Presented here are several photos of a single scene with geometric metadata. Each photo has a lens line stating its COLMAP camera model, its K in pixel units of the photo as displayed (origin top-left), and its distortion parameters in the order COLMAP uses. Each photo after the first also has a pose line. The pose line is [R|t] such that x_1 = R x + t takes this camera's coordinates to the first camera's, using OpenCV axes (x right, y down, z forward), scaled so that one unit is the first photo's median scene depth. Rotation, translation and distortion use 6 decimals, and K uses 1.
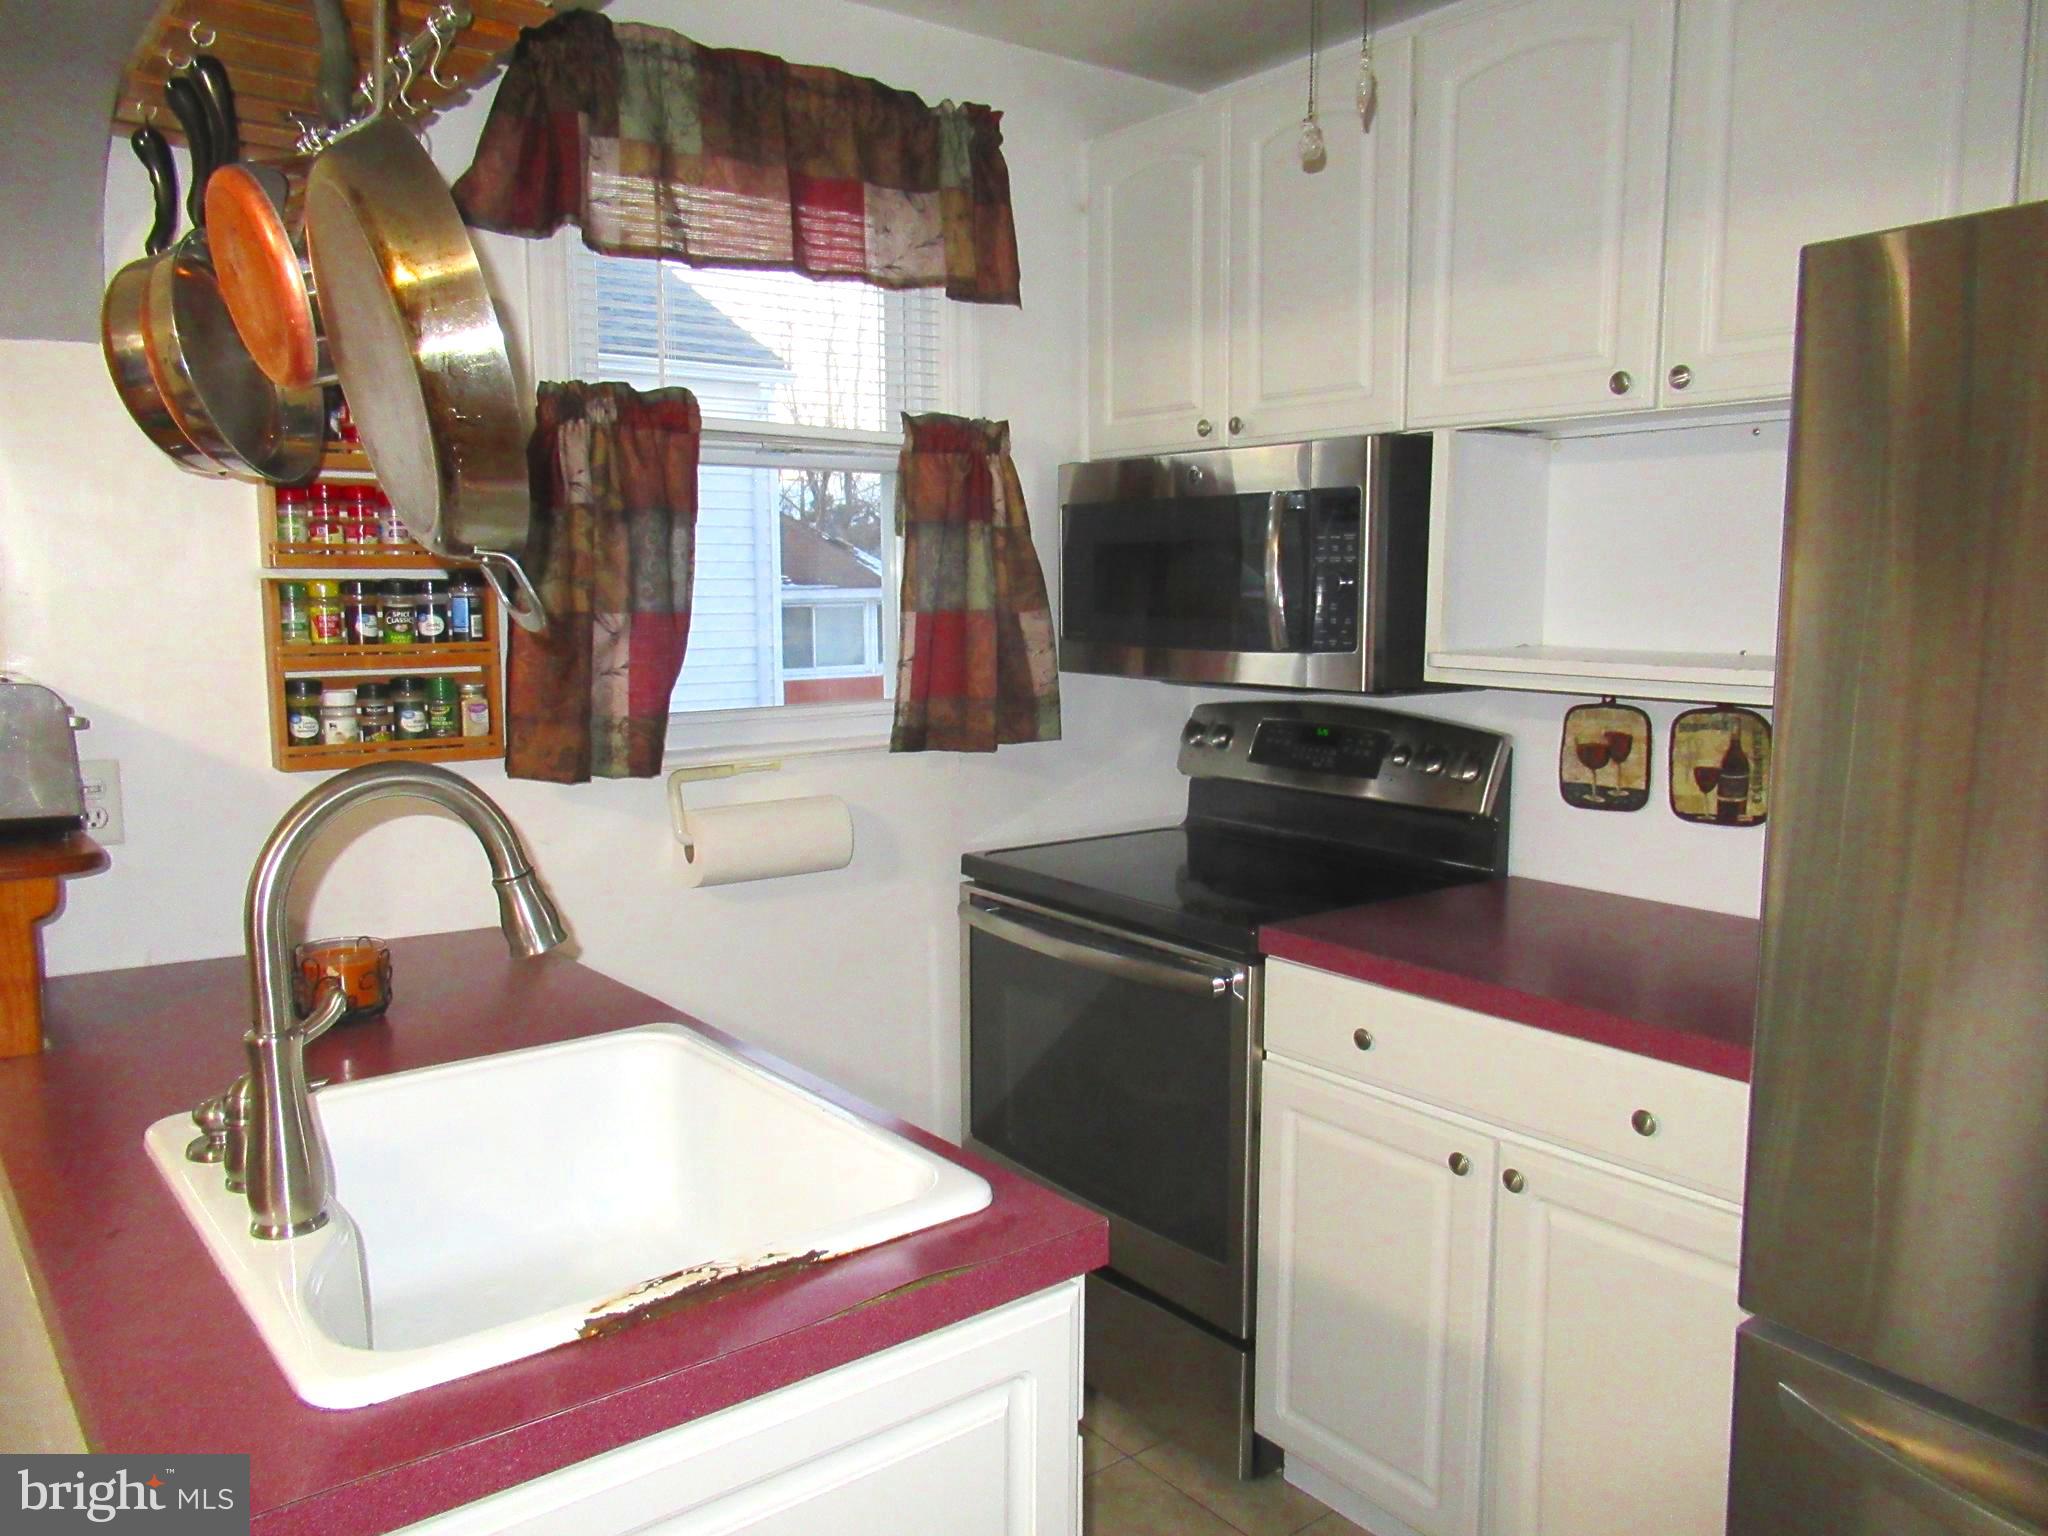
lens RADIAL K [[1535.2, 0, 1021.9], [0, 1535.2, 770.8], [0, 0, 1]] dist [0.009865, 0.001265]
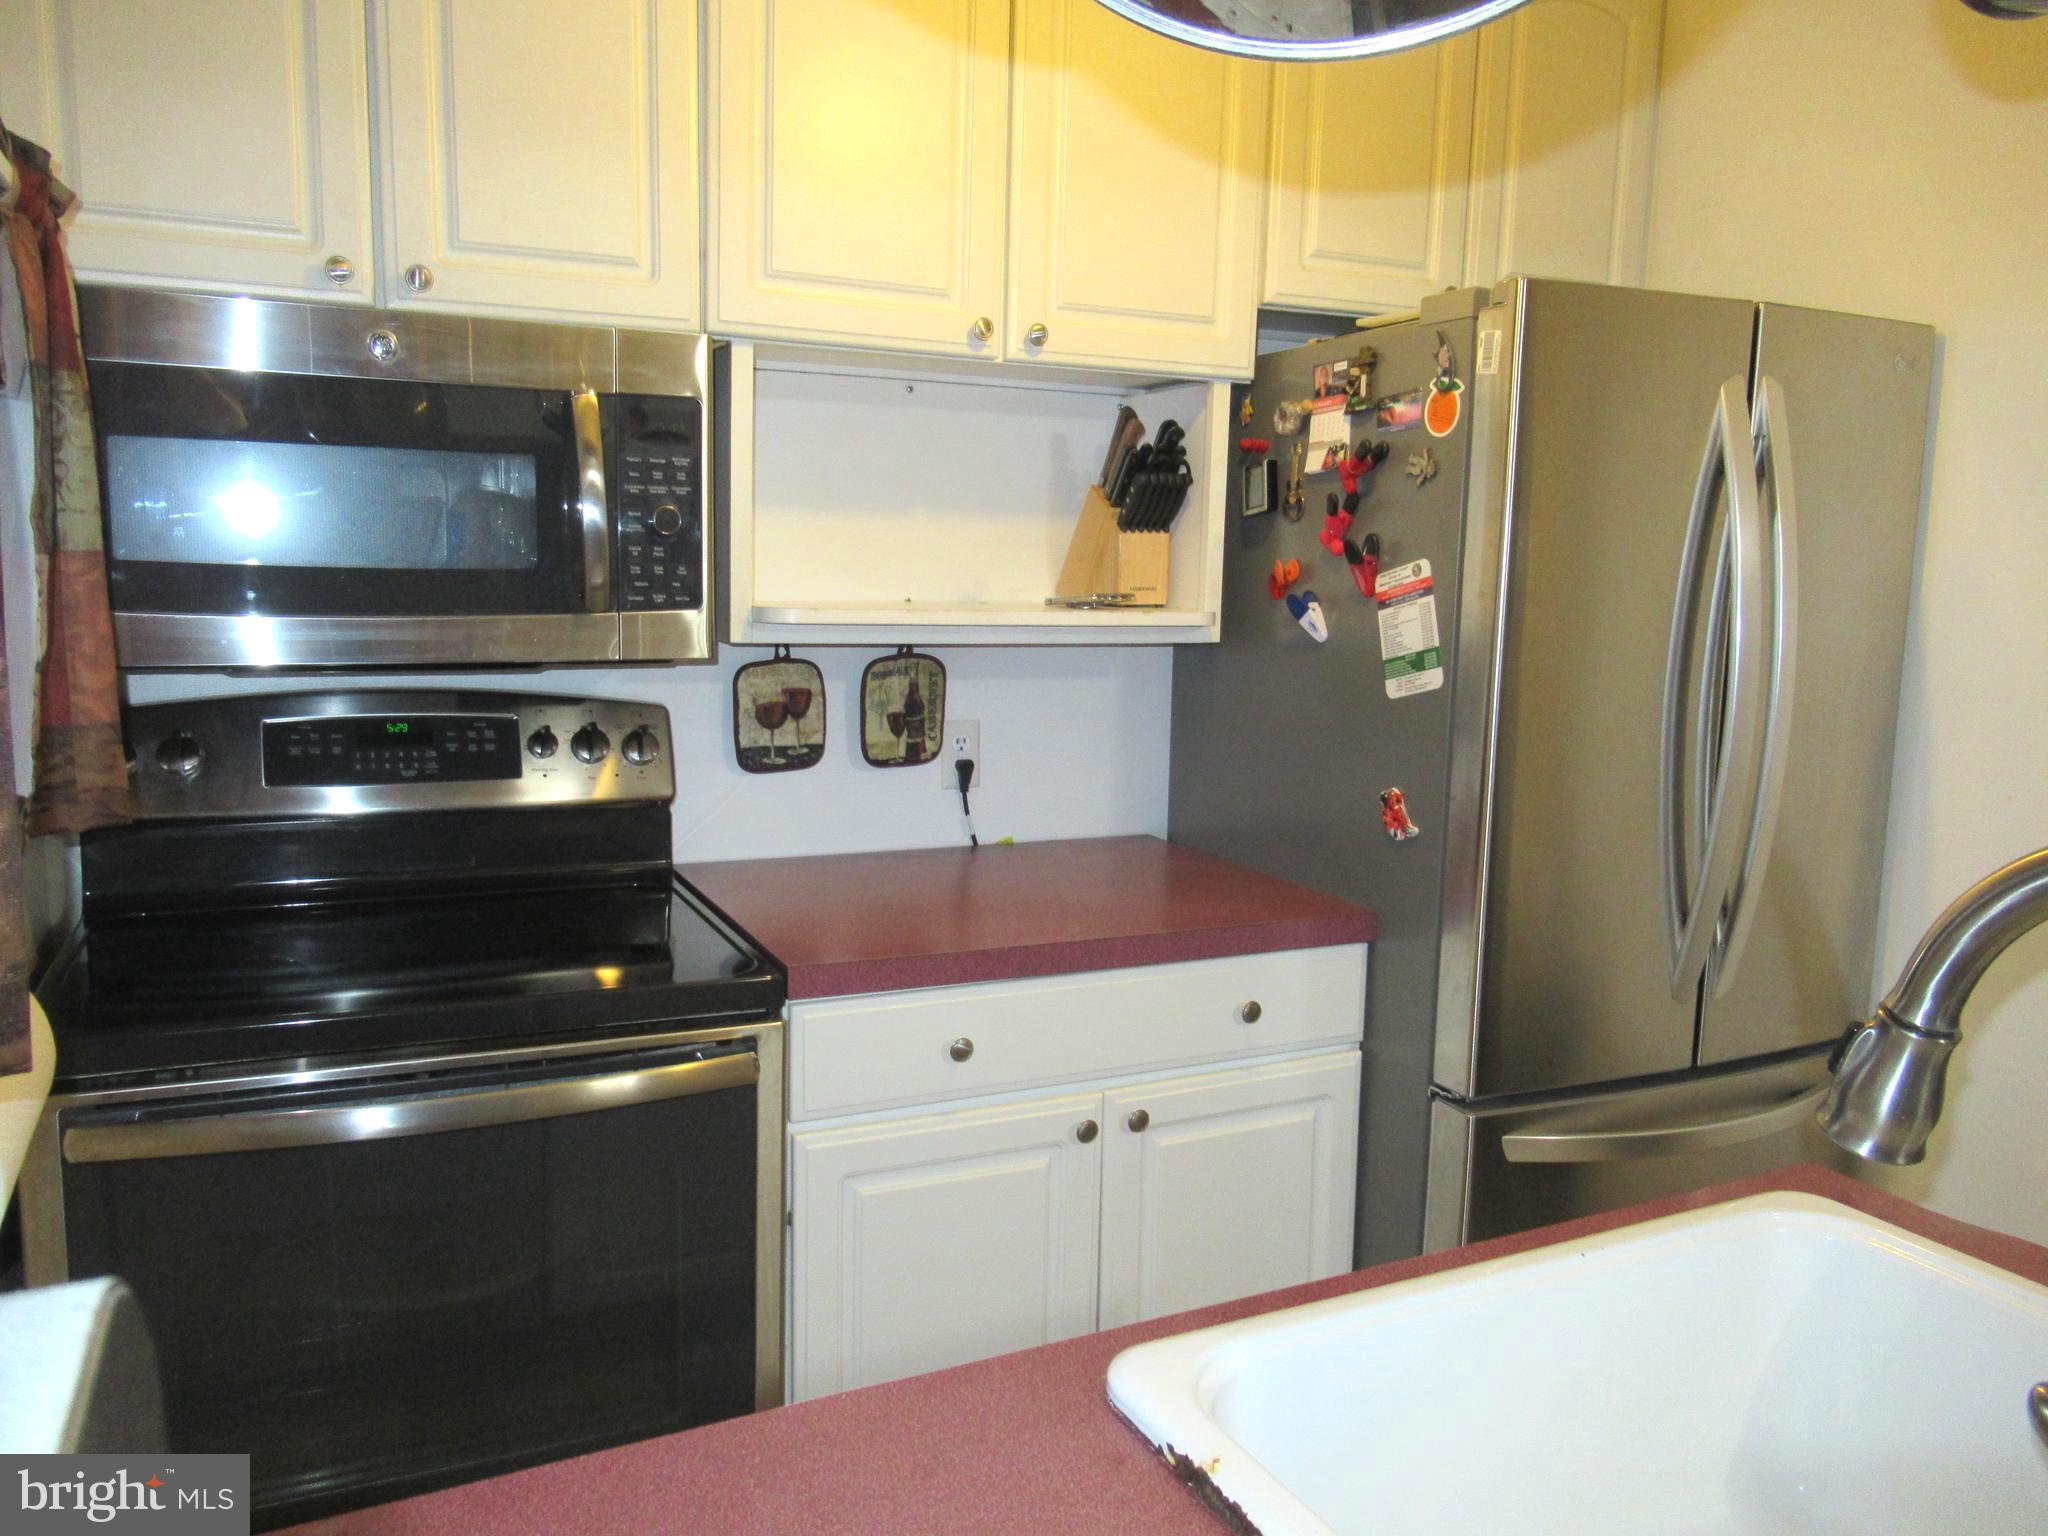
lens RADIAL K [[1535.2, 0, 1022.1], [0, 1535.2, 765.1], [0, 0, 1]] dist [0.009865, 0.001265]
pose [[0.236598, -0.121242, 0.964013, -0.516445], [0.103640, 0.989672, 0.099033, -0.058786], [-0.966064, 0.076479, 0.246720, 0.647820]]
